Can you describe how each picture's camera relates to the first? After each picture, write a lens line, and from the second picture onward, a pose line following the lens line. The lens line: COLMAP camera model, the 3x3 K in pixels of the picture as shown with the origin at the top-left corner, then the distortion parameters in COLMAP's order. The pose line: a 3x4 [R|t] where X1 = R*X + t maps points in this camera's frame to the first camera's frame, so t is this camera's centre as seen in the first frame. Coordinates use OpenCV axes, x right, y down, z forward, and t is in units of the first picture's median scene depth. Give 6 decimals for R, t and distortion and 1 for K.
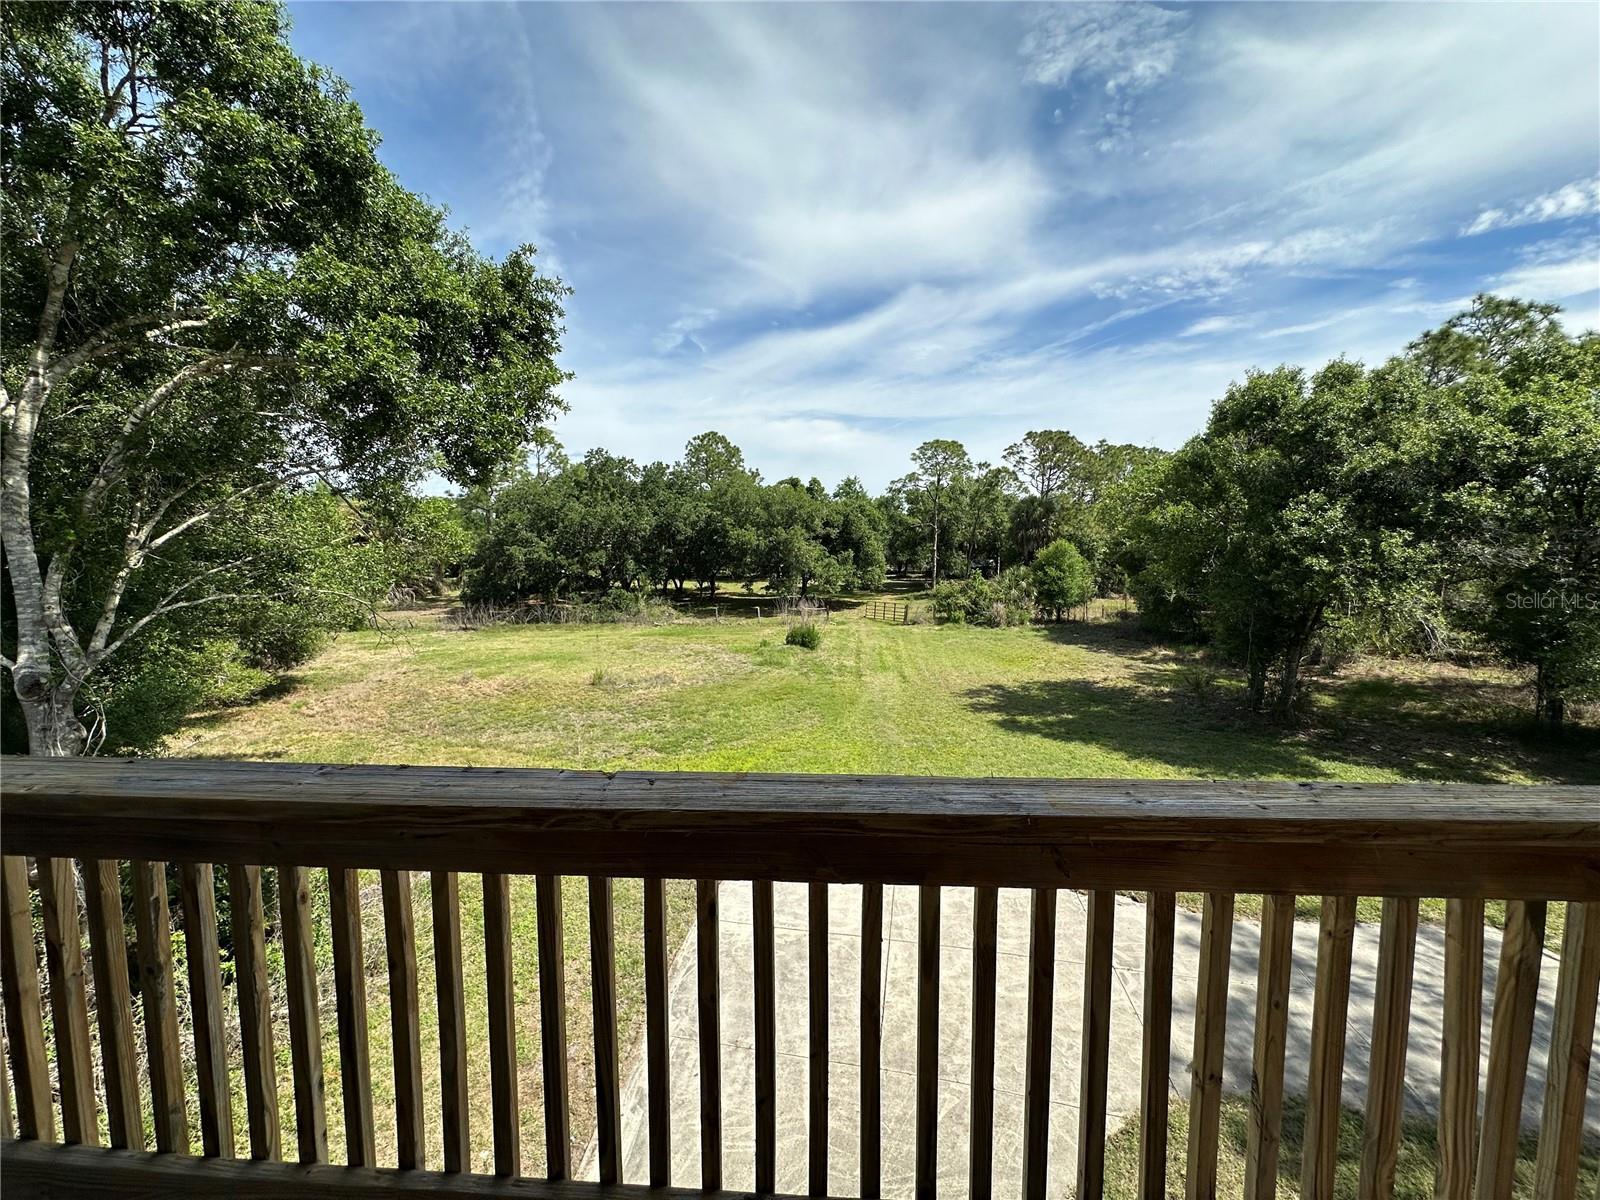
lens RADIAL K [[645.6, 0, 800.0], [0, 645.6, 593.5], [0, 0, 1]] dist [0.000461, 0.000408]
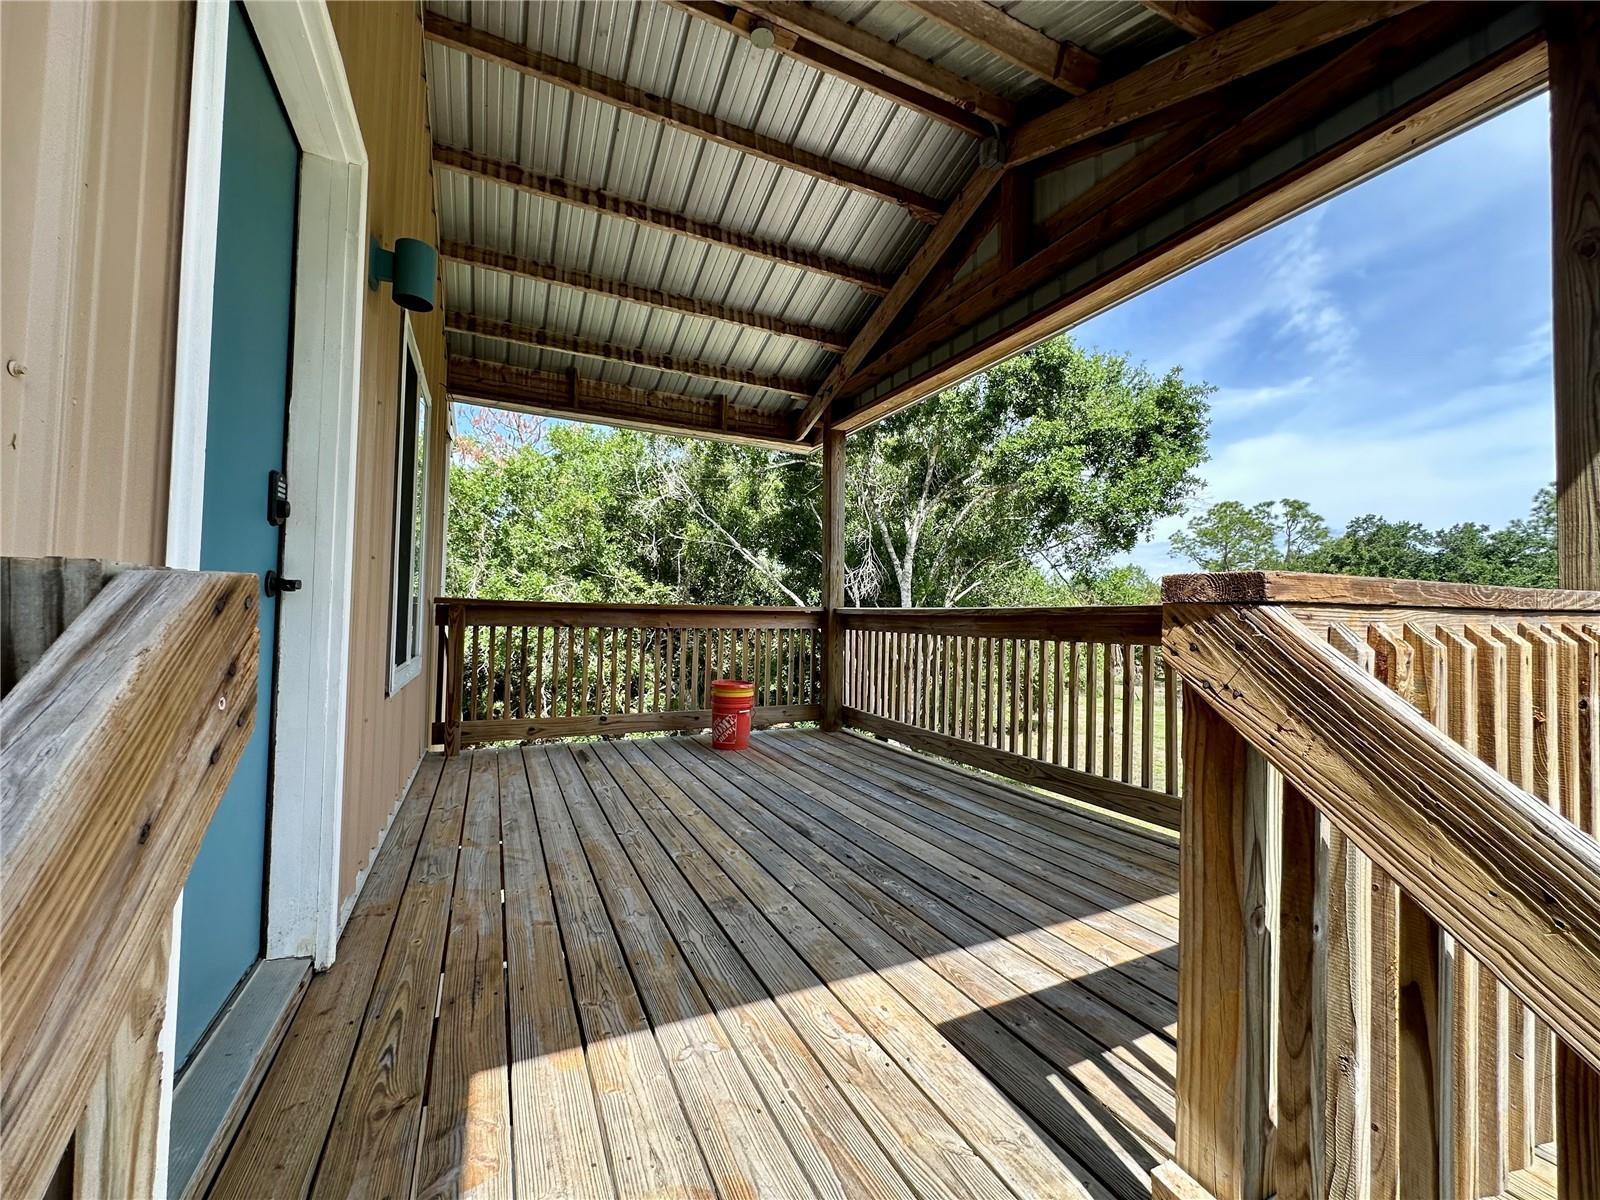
lens RADIAL K [[640.8, 0, 800.0], [0, 640.8, 600.0], [0, 0, 1]] dist [0.000408, 0.000064]
pose [[0.499760, -0.009322, -0.866114, 0.315448], [-0.097728, 0.992950, -0.067078, 0.090851], [0.860633, 0.118166, 0.495326, -0.244220]]
